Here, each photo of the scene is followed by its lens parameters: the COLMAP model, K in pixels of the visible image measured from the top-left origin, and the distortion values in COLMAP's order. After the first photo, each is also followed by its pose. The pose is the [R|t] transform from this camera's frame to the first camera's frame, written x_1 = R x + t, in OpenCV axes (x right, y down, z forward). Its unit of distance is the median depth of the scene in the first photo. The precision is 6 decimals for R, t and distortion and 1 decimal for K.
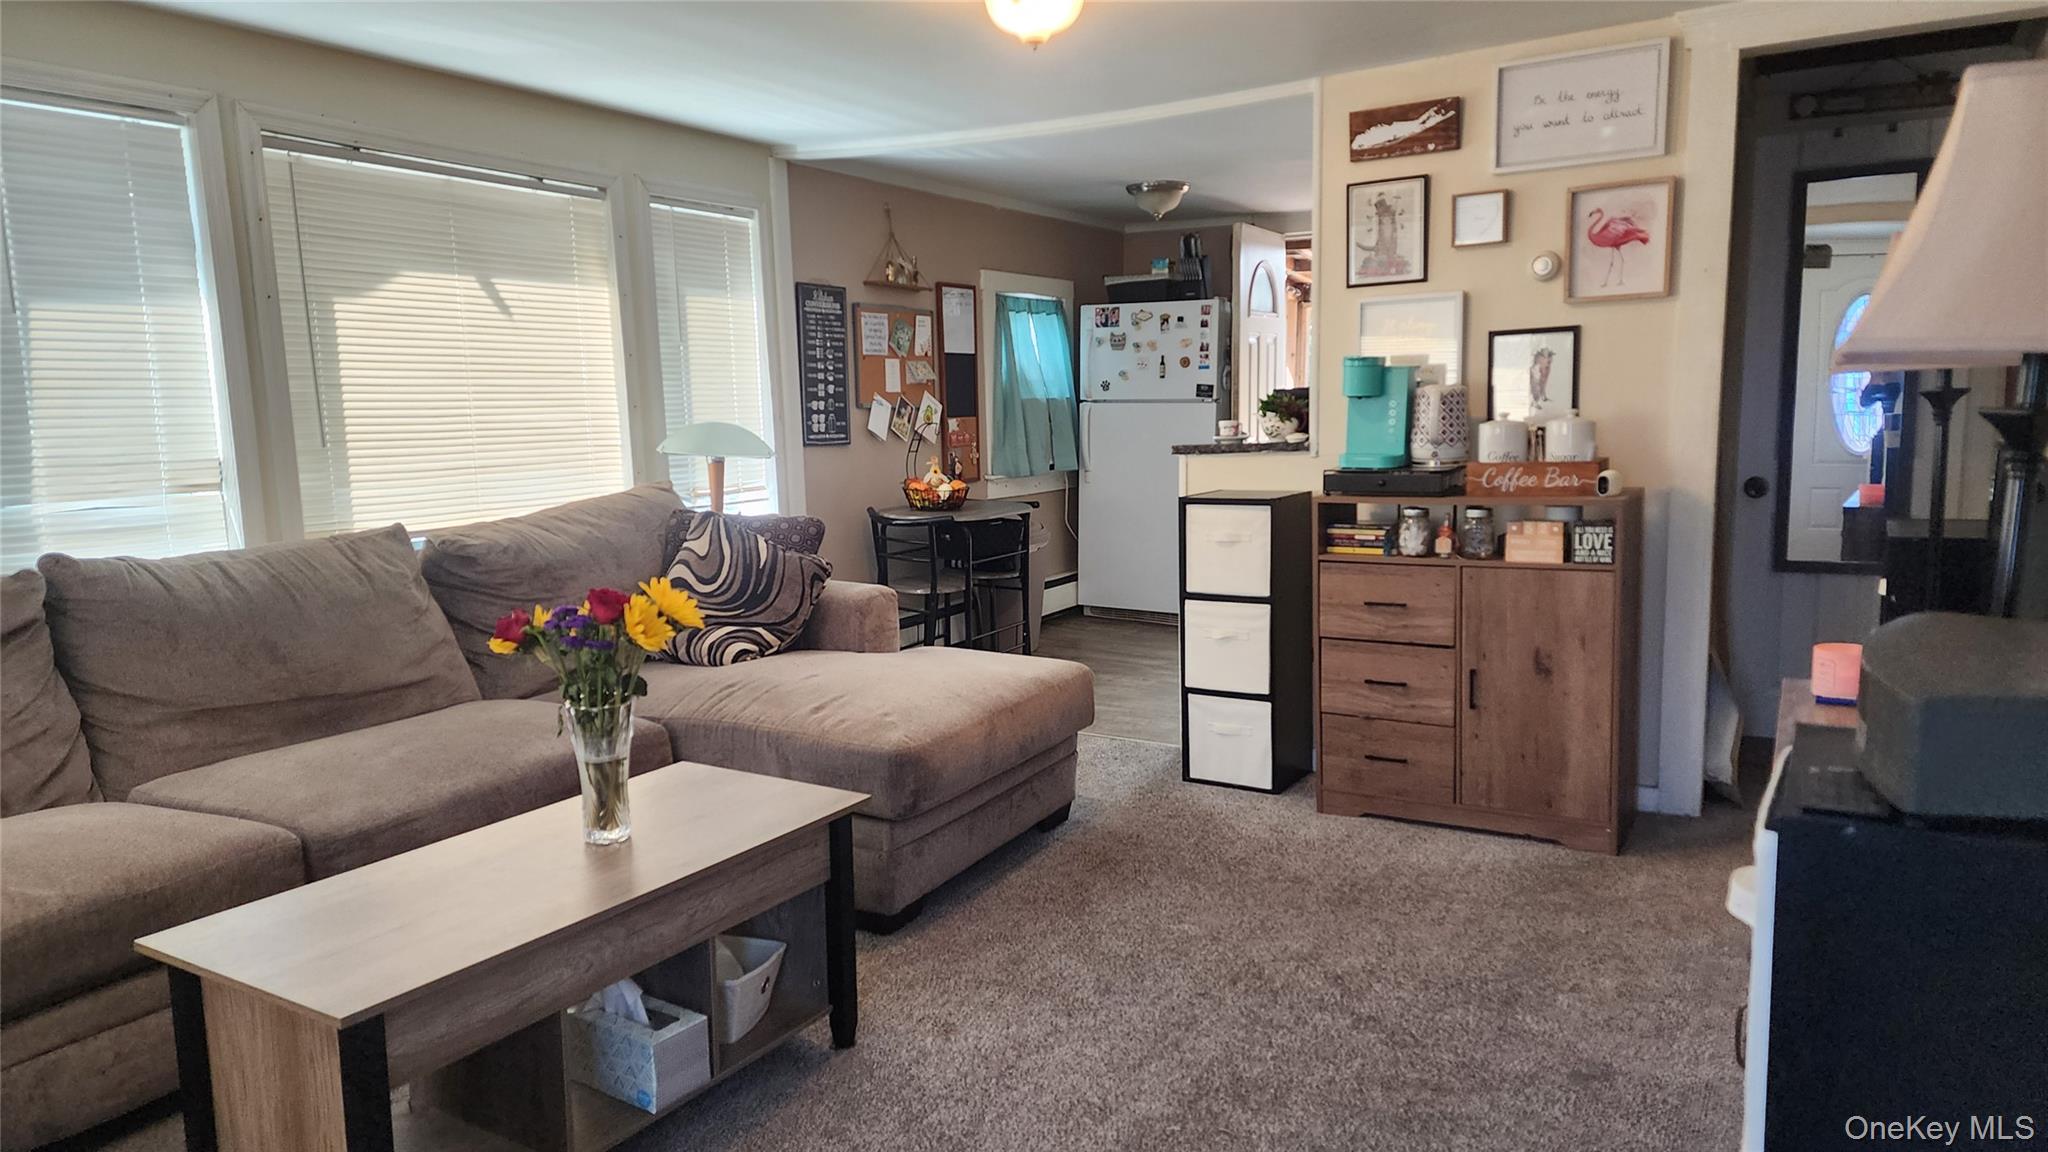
lens RADIAL K [[1308.1, 0, 986.1], [0, 1308.1, 620.6], [0, 0, 1]] dist [0.114663, -0.000016]
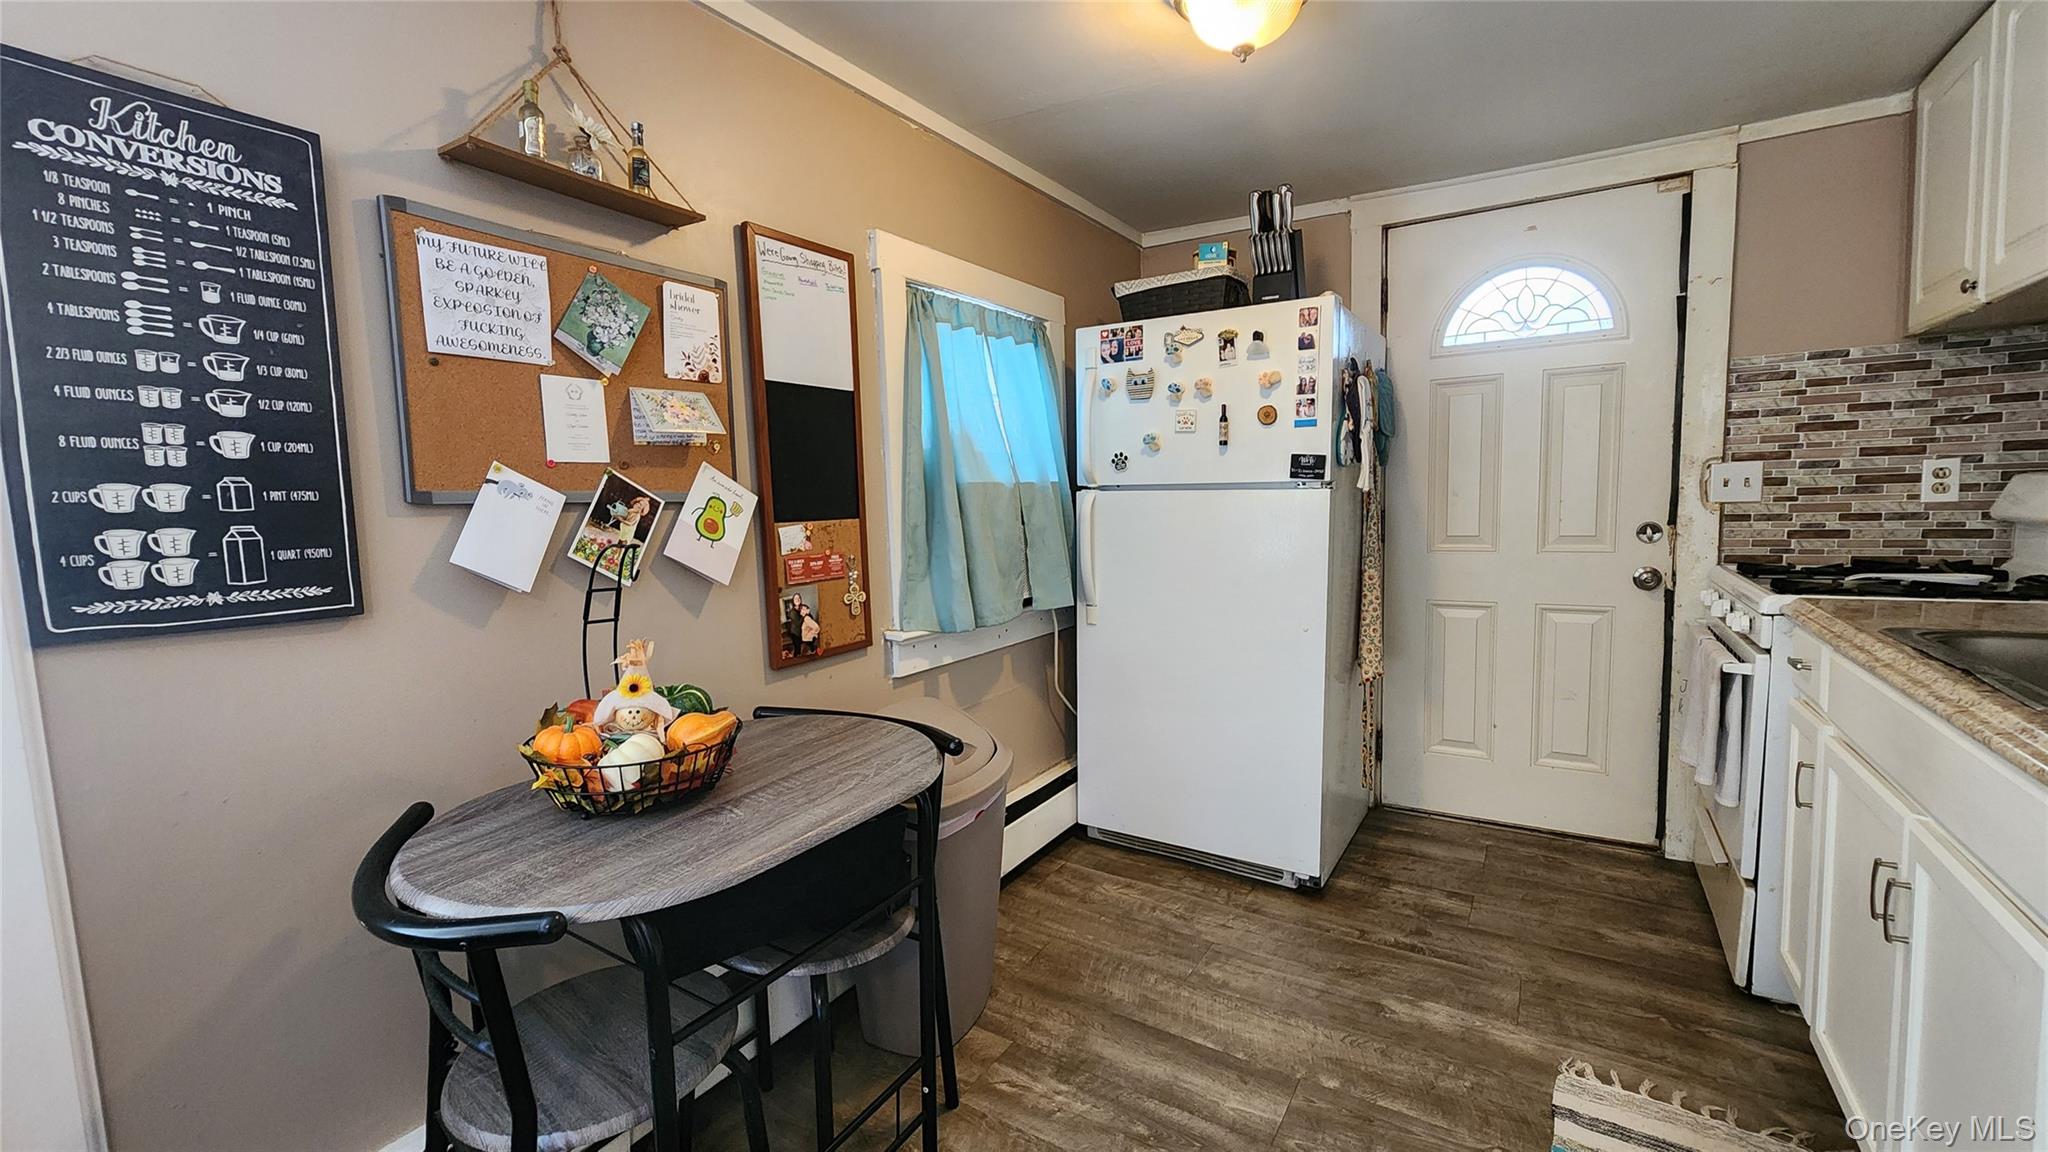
lens RADIAL K [[840.4, 0, 1013.4], [0, 840.4, 581.8], [0, 0, 1]] dist [0.000153, -0.001354]
pose [[0.999756, -0.006981, -0.020964, 0.057589], [0.005578, 0.997789, -0.066230, -0.114123], [0.021380, 0.066097, 0.997584, 0.710258]]
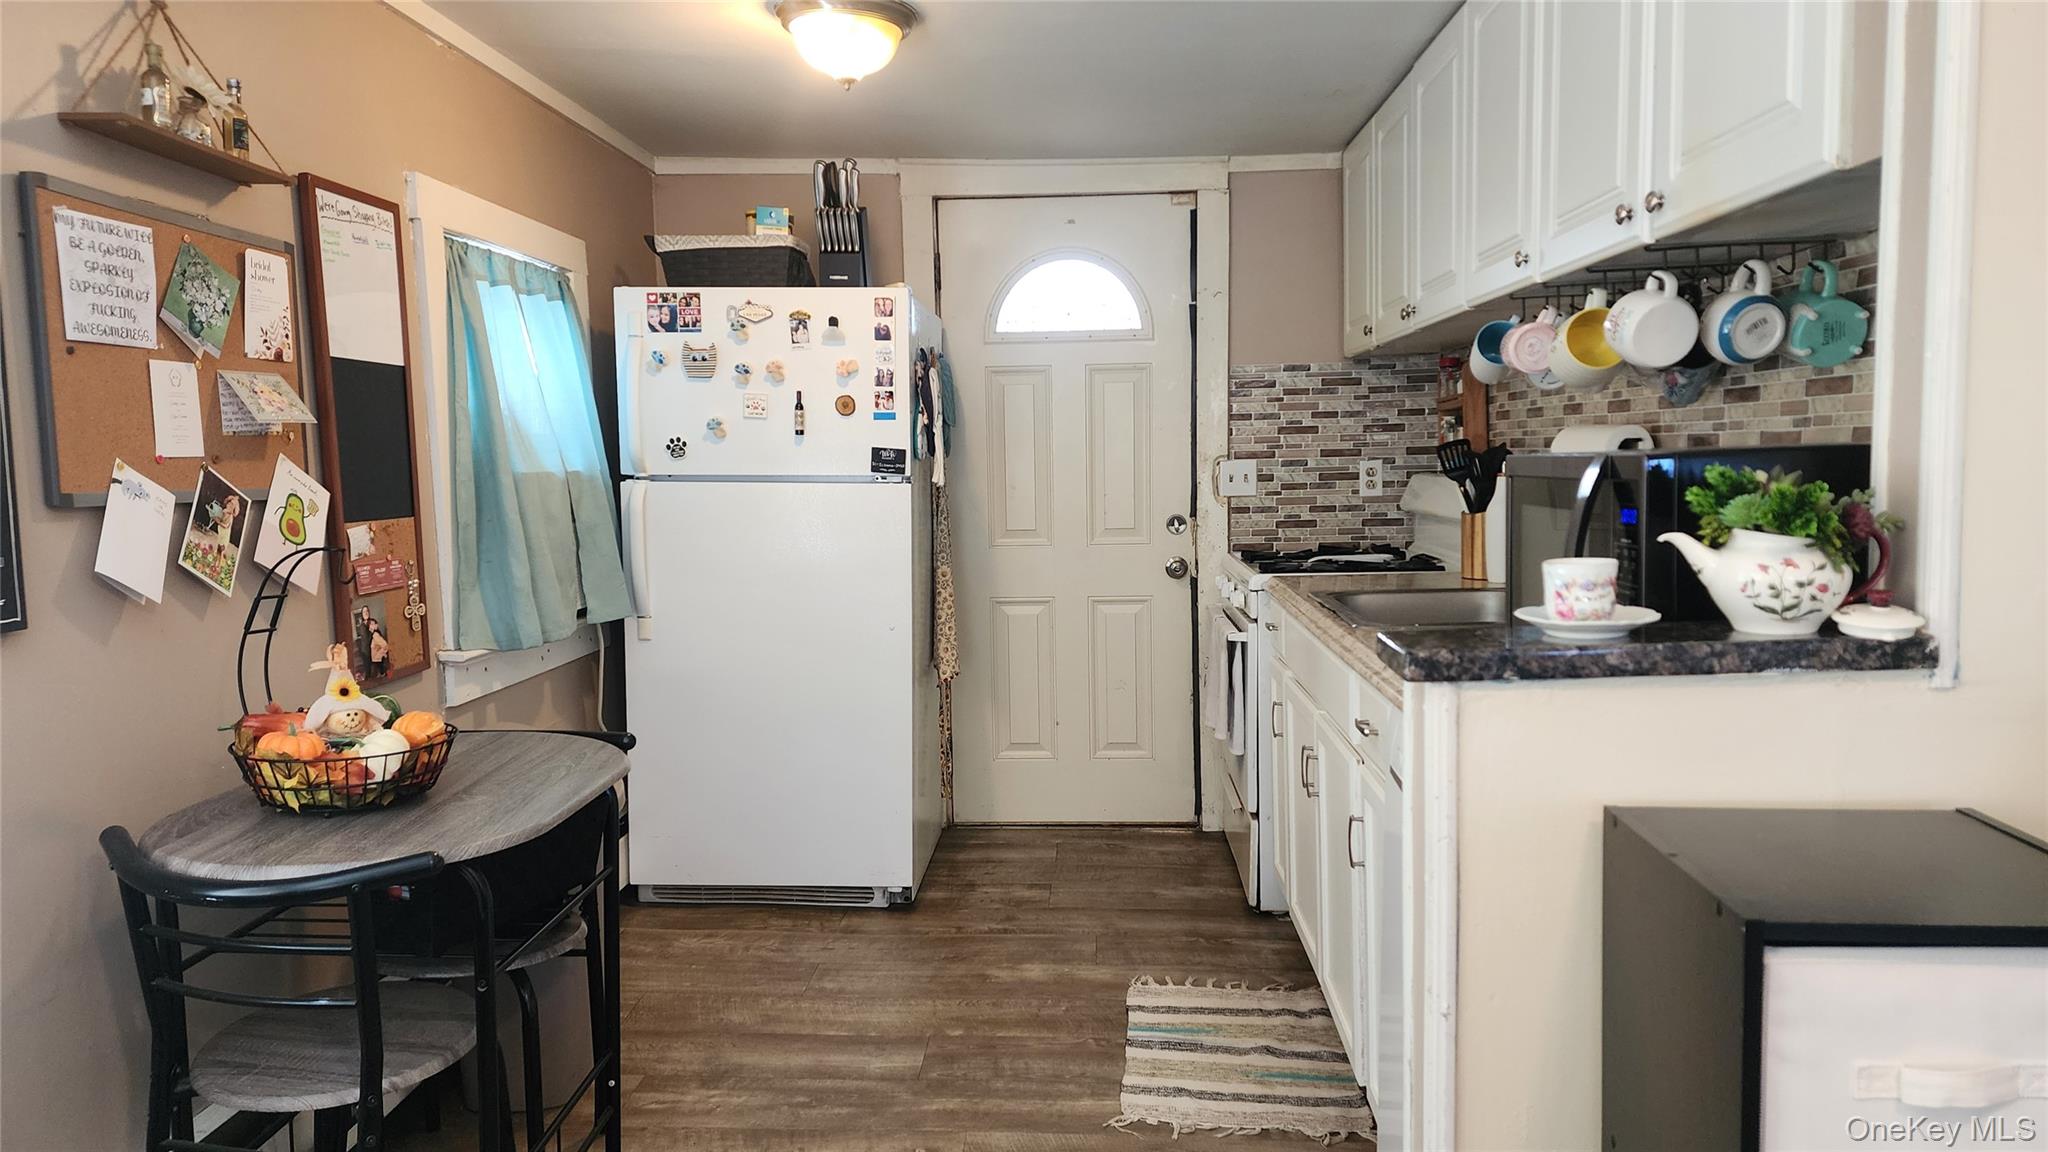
lens RADIAL K [[1349.5, 0, 1013.7], [0, 1349.5, 587.9], [0, 0, 1]] dist [0.120090, -0.131523]
pose [[0.879789, -0.040954, 0.473596, -0.048794], [0.077887, 0.995237, -0.058626, -0.096107], [-0.468940, 0.088466, 0.878789, 0.550259]]
